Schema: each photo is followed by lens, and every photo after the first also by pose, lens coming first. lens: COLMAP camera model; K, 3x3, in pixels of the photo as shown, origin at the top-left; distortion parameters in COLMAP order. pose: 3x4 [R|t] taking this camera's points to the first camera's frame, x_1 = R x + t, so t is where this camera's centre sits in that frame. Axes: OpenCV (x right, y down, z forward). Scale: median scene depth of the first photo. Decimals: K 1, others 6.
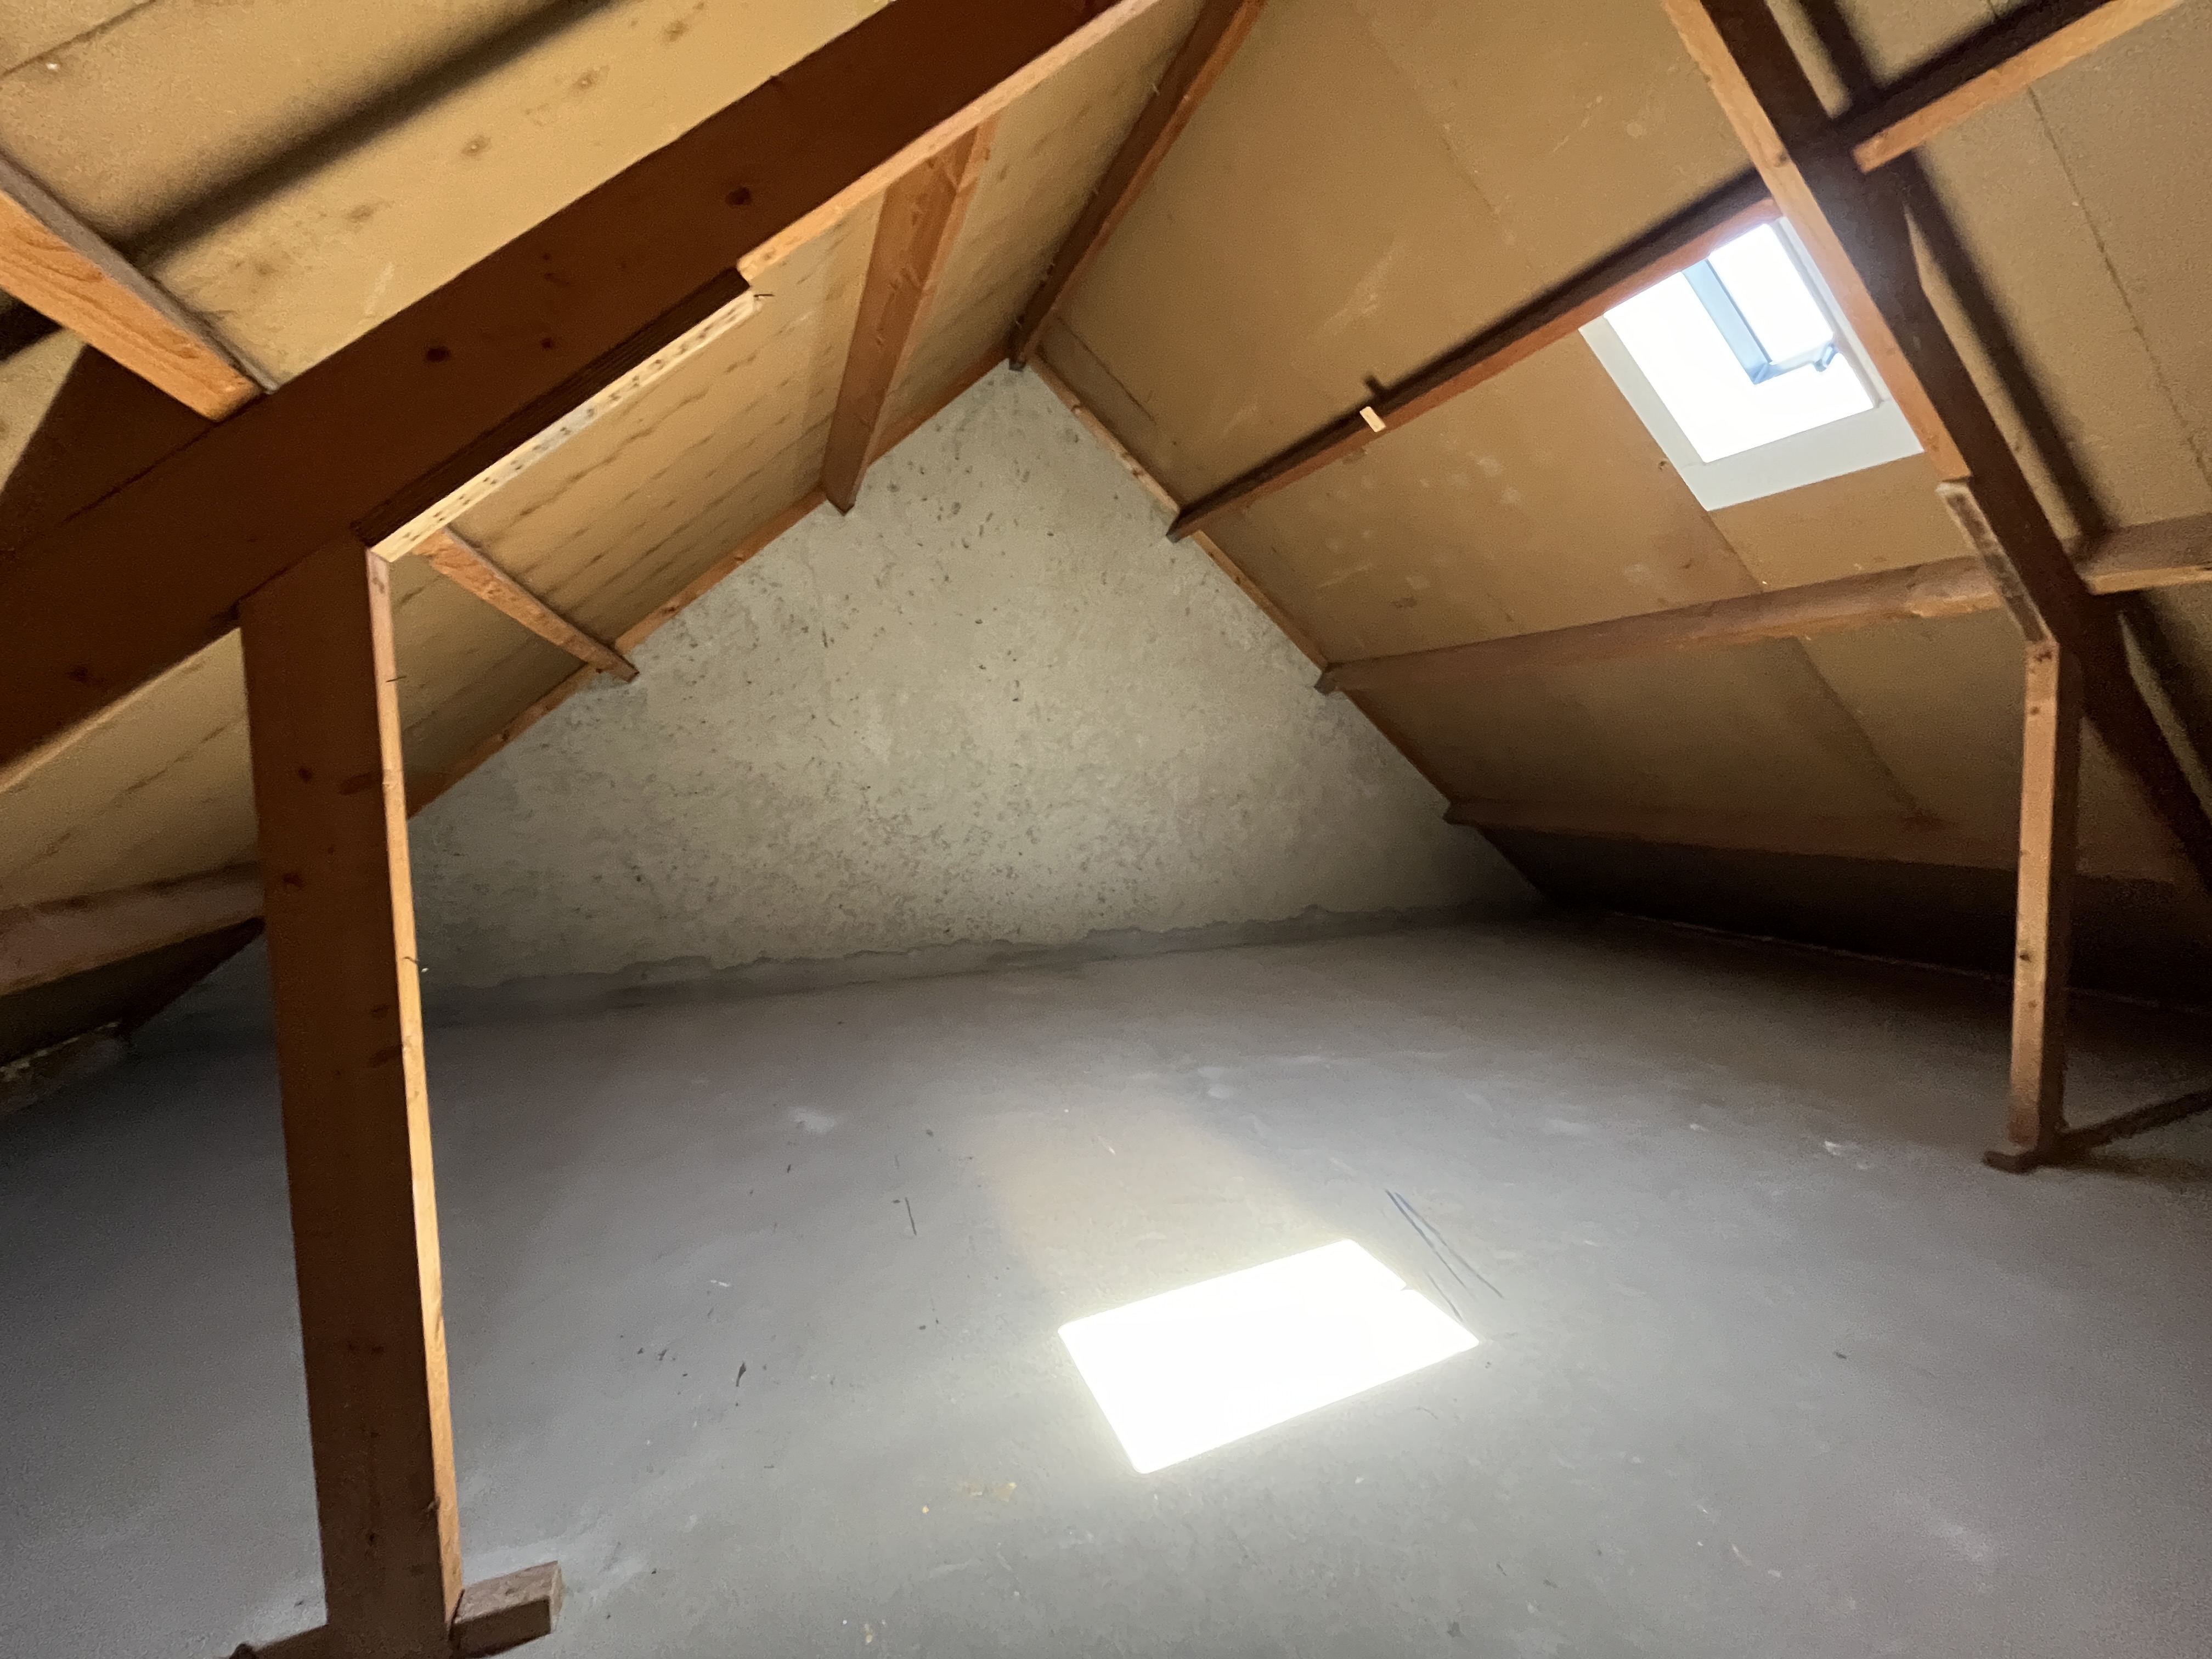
lens RADIAL K [[897.0, 0, 1101.2], [0, 897.0, 830.6], [0, 0, 1]] dist [-0.001486, -0.000712]
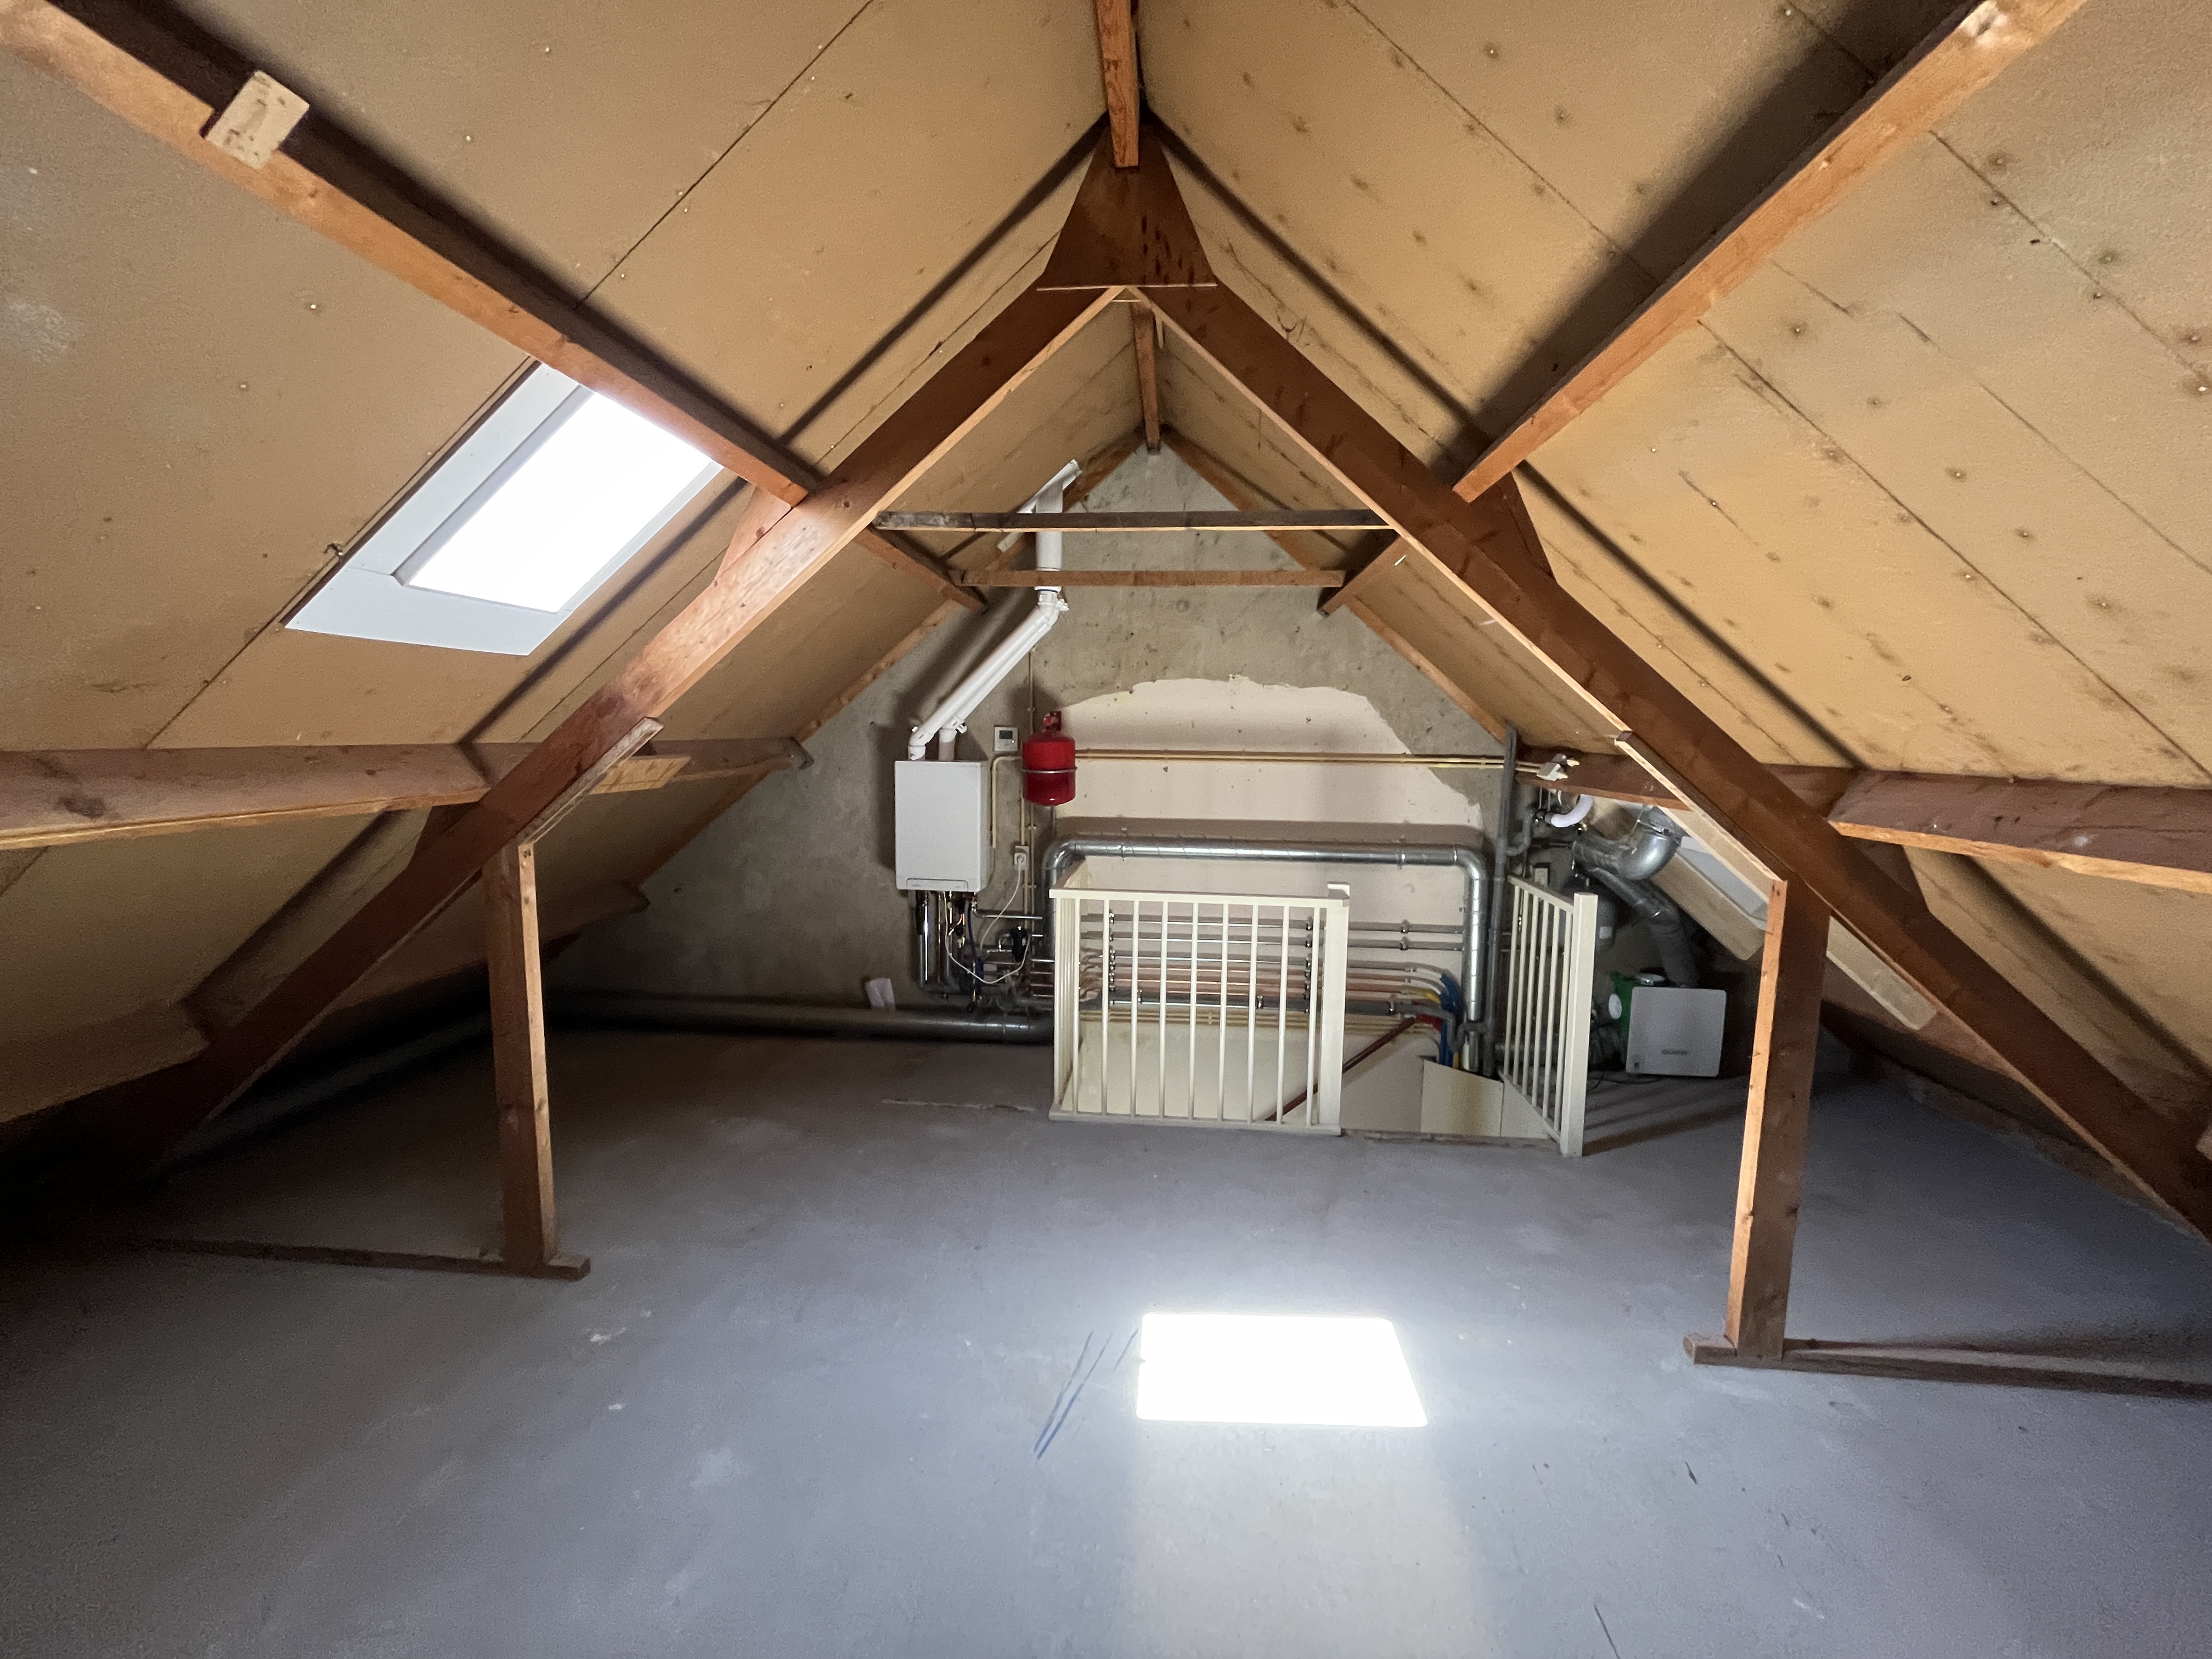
lens RADIAL K [[897.0, 0, 1101.2], [0, 897.0, 830.6], [0, 0, 1]] dist [-0.001486, -0.000712]
pose [[-0.899430, -0.035131, 0.435650, -0.111081], [0.038505, 0.986519, 0.159049, -0.354536], [-0.435365, 0.159828, -0.885953, 1.594488]]
